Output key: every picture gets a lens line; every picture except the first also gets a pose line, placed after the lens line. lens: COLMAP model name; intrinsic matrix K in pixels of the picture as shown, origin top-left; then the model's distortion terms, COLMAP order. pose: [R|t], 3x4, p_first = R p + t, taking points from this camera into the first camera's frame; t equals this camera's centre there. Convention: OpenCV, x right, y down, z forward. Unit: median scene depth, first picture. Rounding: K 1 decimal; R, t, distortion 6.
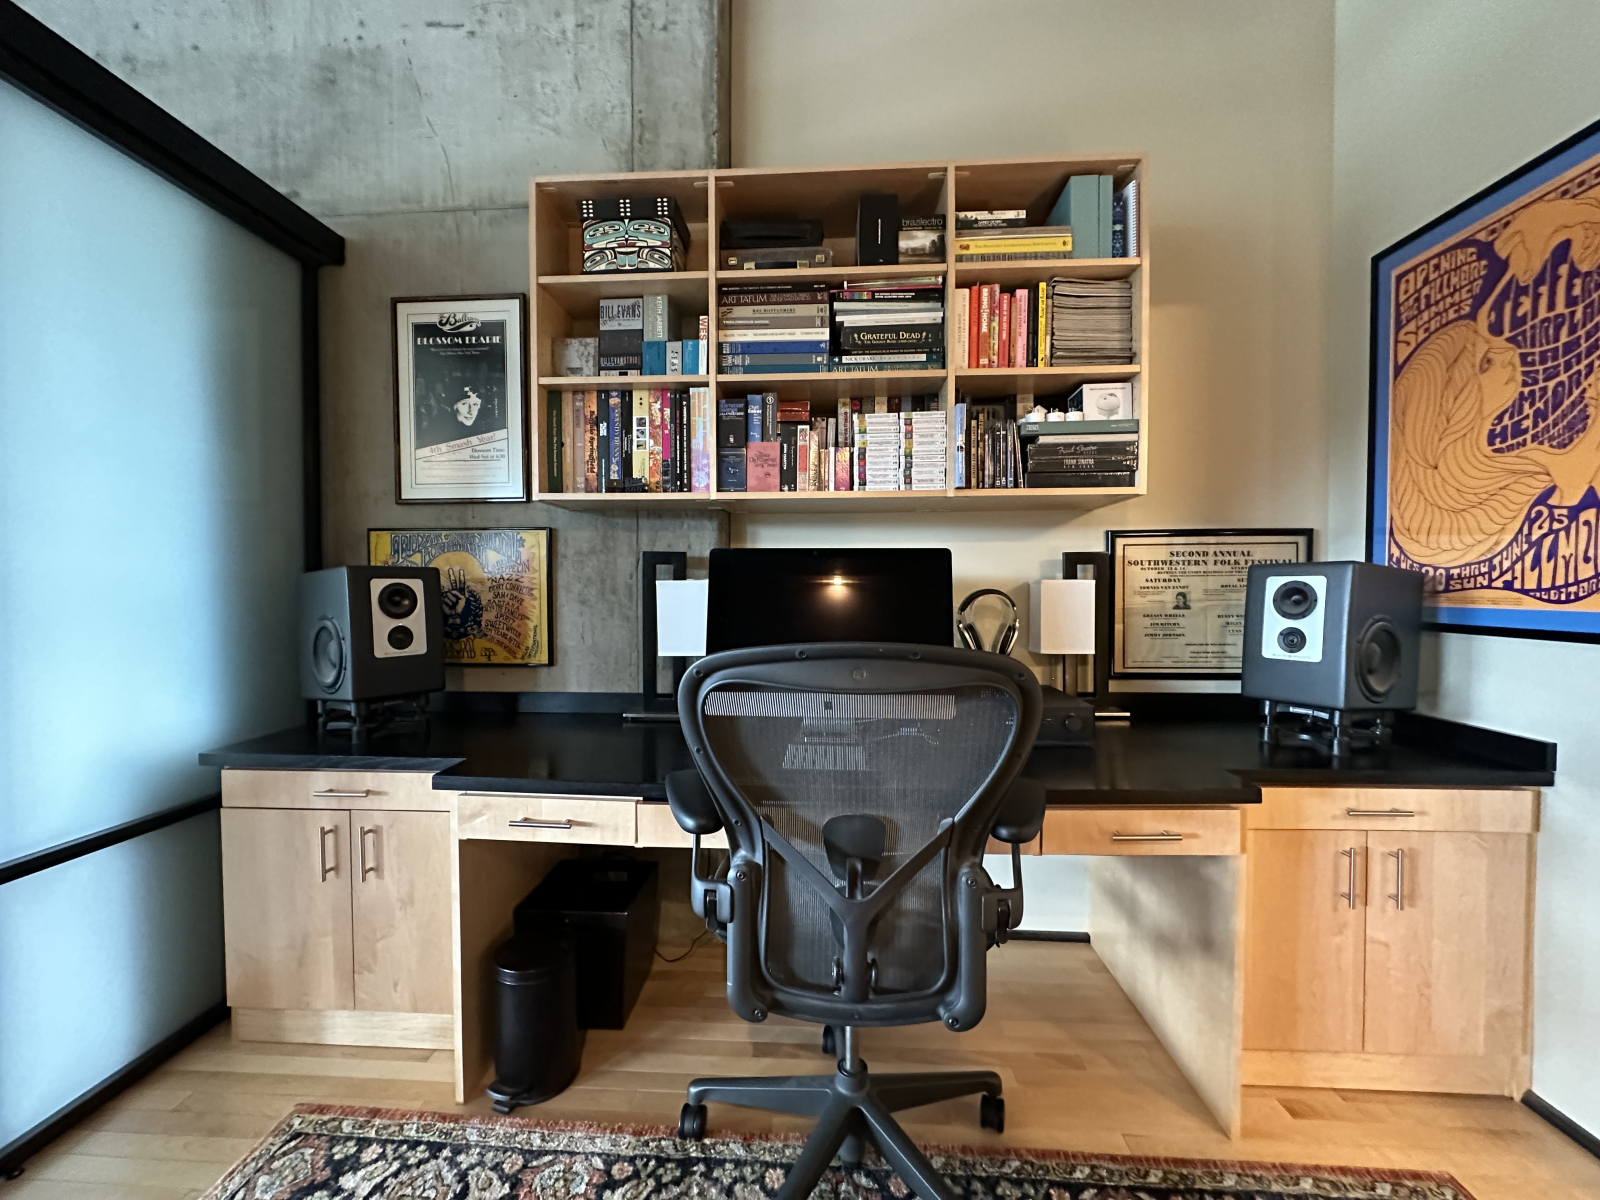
lens RADIAL K [[636.3, 0, 796.6], [0, 636.3, 599.1], [0, 0, 1]] dist [-0.004725, 0.001369]
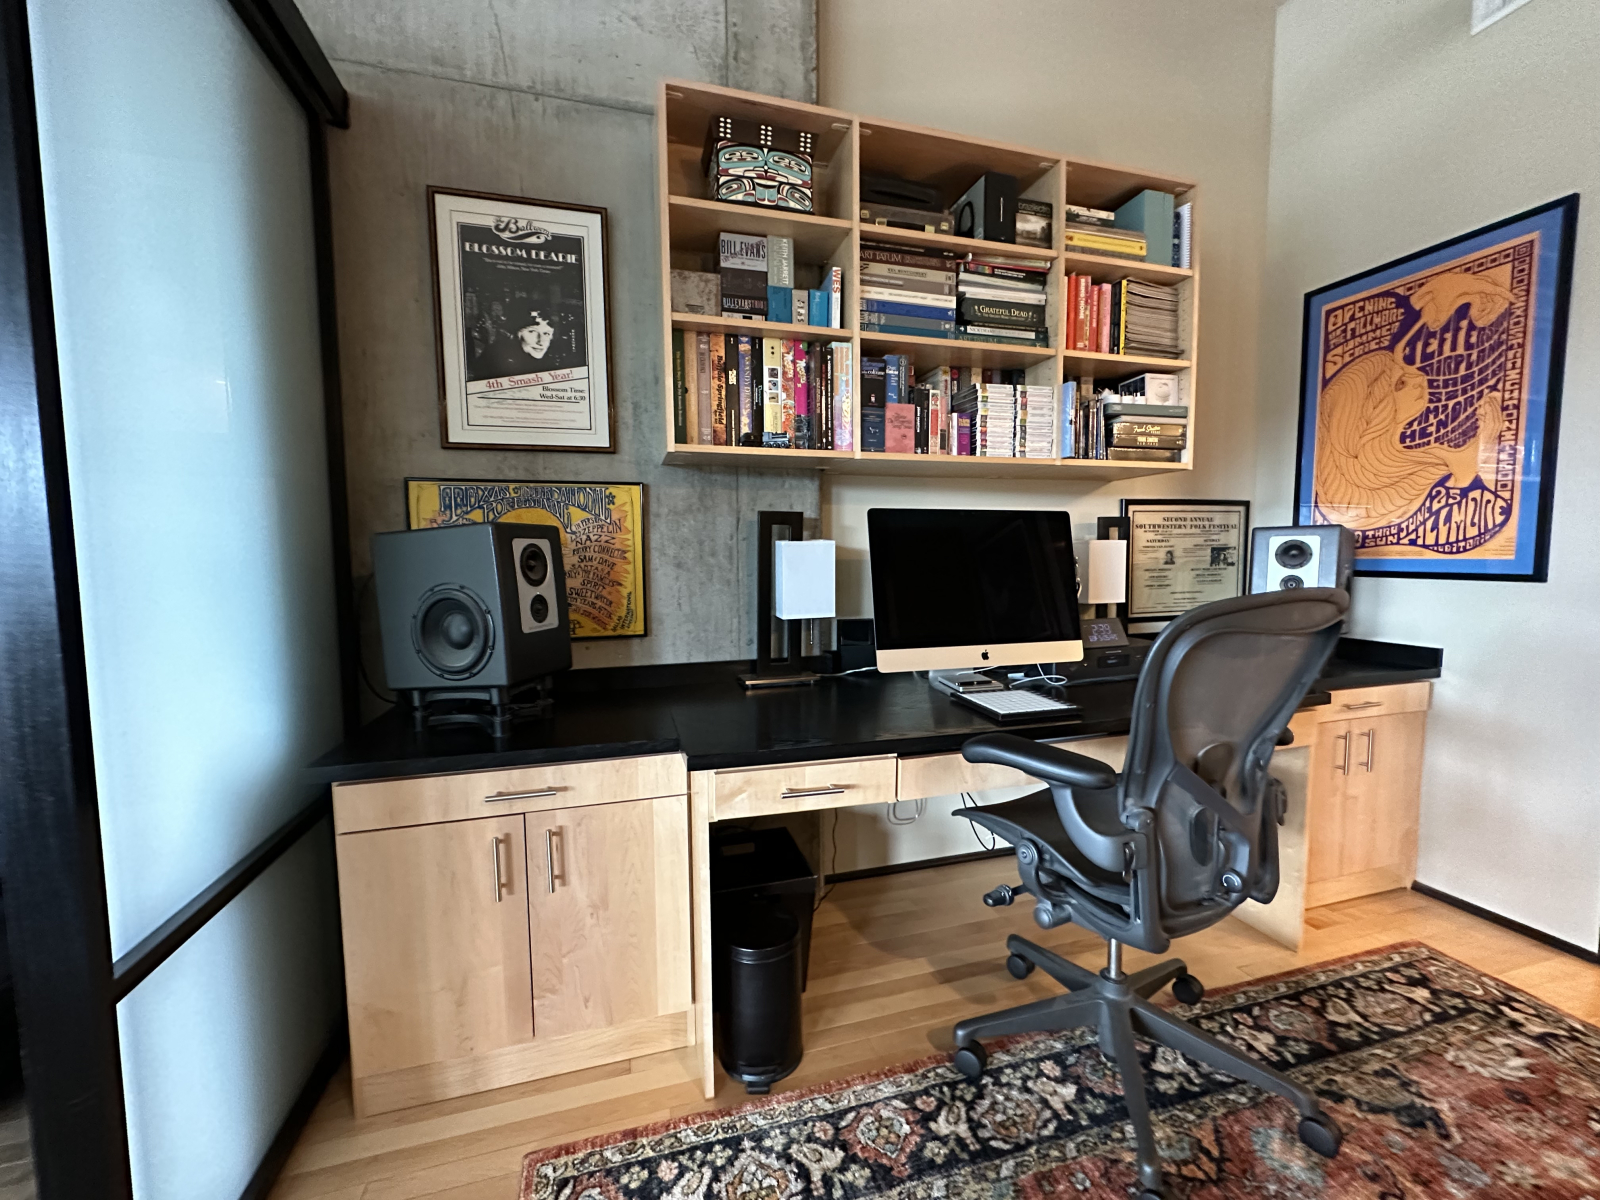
lens RADIAL K [[636.3, 0, 796.3], [0, 636.3, 599.6], [0, 0, 1]] dist [-0.004725, 0.001369]
pose [[0.942514, -0.032443, 0.332587, -0.563787], [0.015031, 0.998385, 0.054794, 0.007065], [-0.333827, -0.046645, 0.941479, 0.087160]]
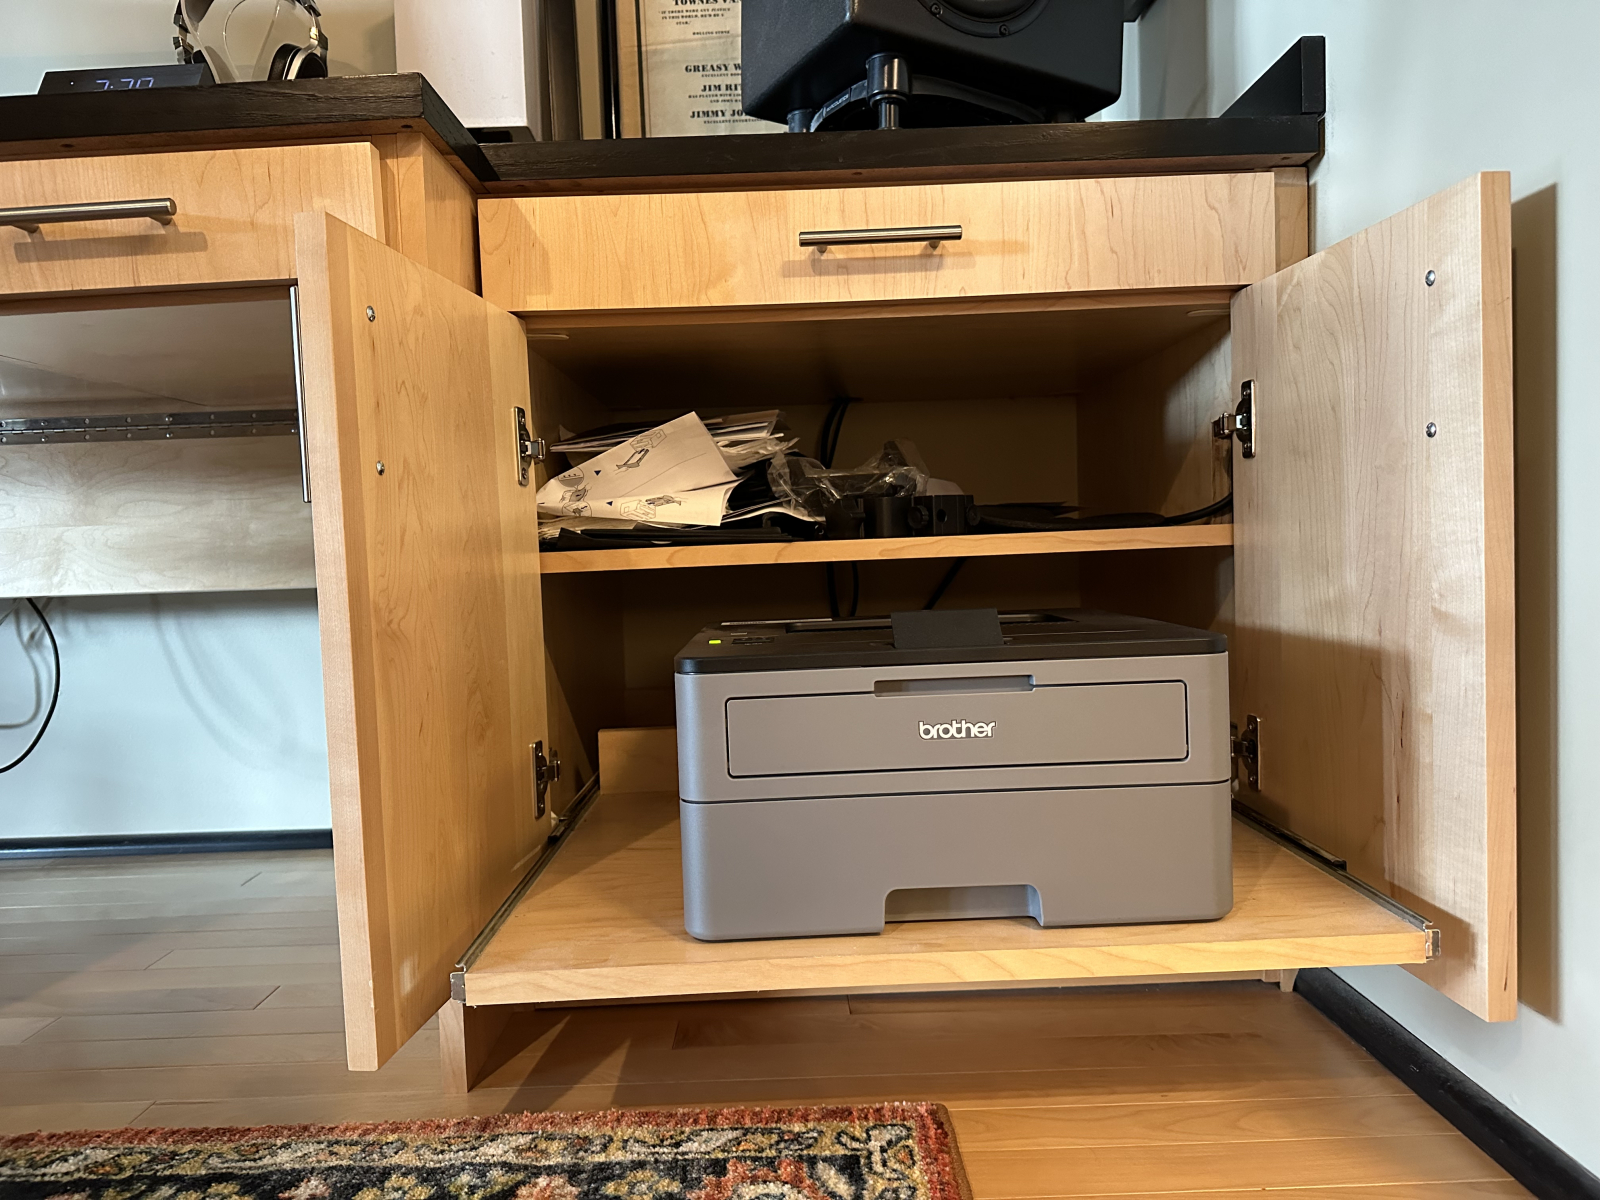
lens RADIAL K [[1131.0, 0, 800.8], [0, 1131.0, 597.6], [0, 0, 1]] dist [0.037090, -0.039541]
pose [[0.997002, -0.035181, 0.068922, 0.642646], [0.033344, 0.999062, 0.027621, 0.419086], [-0.069829, -0.025240, 0.997240, 0.255205]]
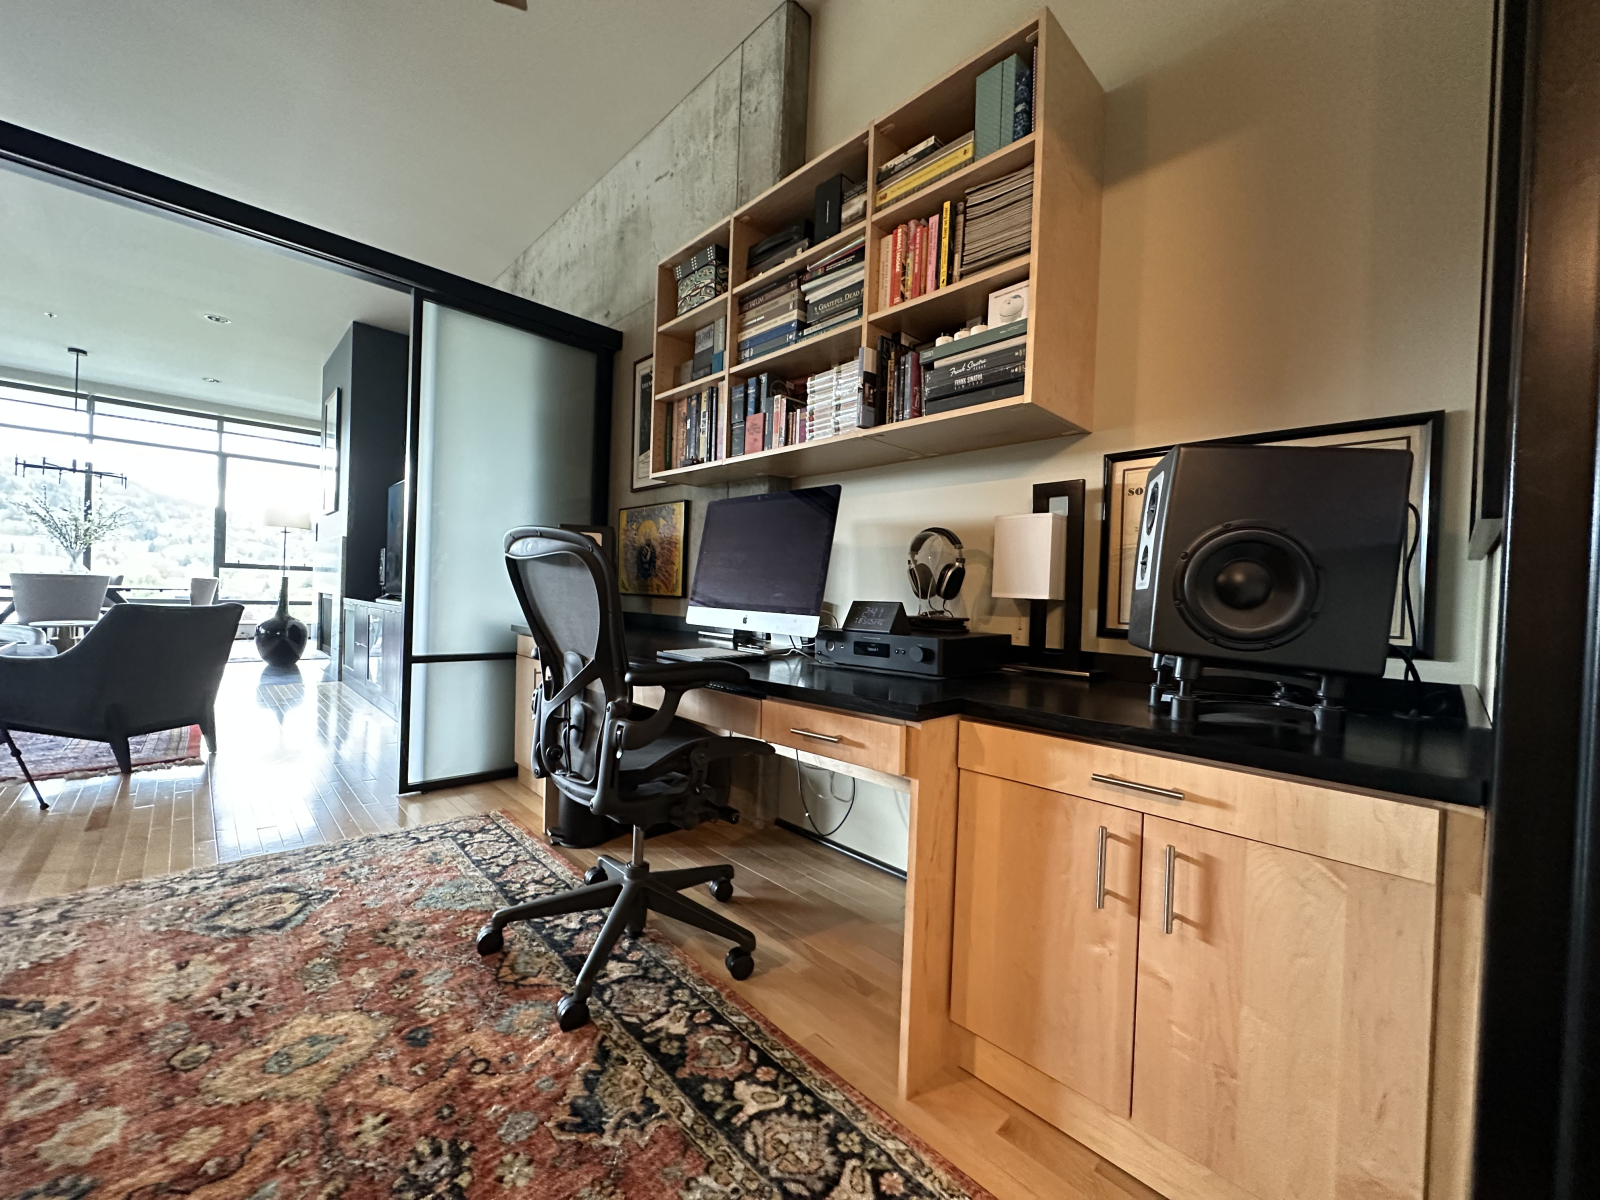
lens RADIAL K [[636.3, 0, 796.7], [0, 636.3, 599.5], [0, 0, 1]] dist [-0.004725, 0.001369]
pose [[0.731935, 0.034973, -0.680477, 0.881457], [-0.049646, 0.998765, -0.002069, 0.115443], [0.679564, 0.035297, 0.732767, 0.157424]]
